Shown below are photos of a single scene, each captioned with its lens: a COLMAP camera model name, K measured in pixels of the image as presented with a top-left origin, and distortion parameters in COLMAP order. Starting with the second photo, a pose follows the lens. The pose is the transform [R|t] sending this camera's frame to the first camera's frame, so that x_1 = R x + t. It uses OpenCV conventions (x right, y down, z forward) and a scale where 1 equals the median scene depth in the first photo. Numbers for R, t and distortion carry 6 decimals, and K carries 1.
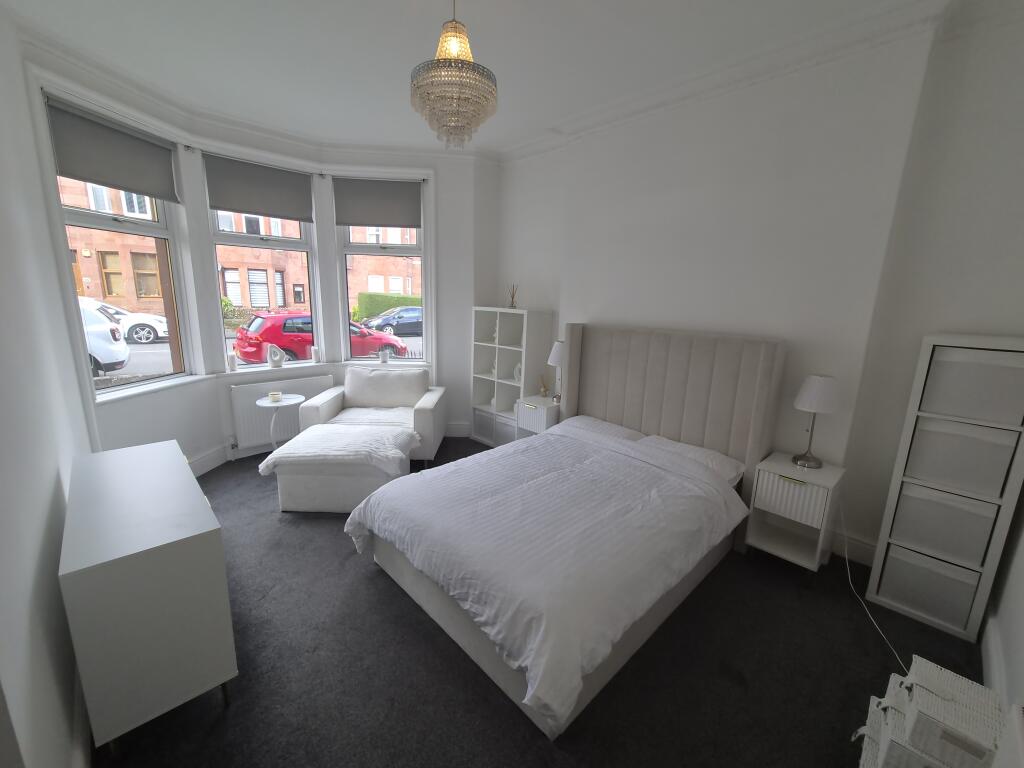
lens RADIAL K [[417.5, 0, 510.0], [0, 417.5, 381.8], [0, 0, 1]] dist [0.001335, 0.000175]
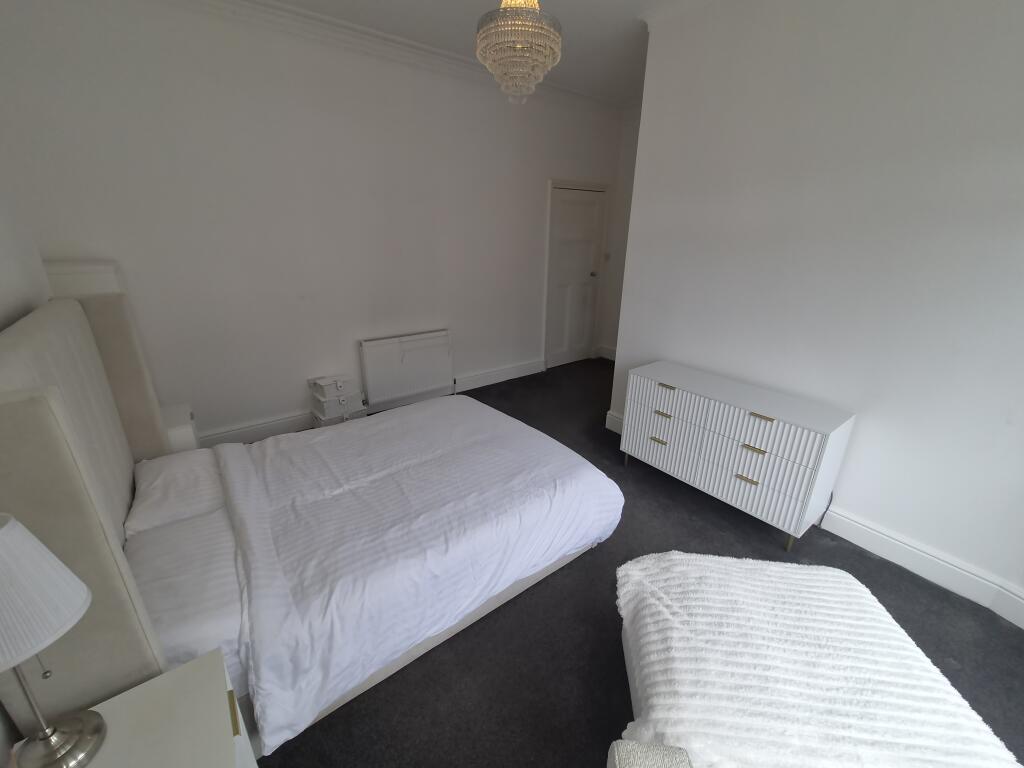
lens RADIAL K [[417.5, 0, 510.0], [0, 417.5, 381.8], [0, 0, 1]] dist [0.001335, 0.000175]
pose [[-0.993777, -0.072333, 0.084702, -0.117929], [-0.017416, 0.852001, 0.523250, -0.234596], [-0.110015, 0.518519, -0.847959, 1.030888]]
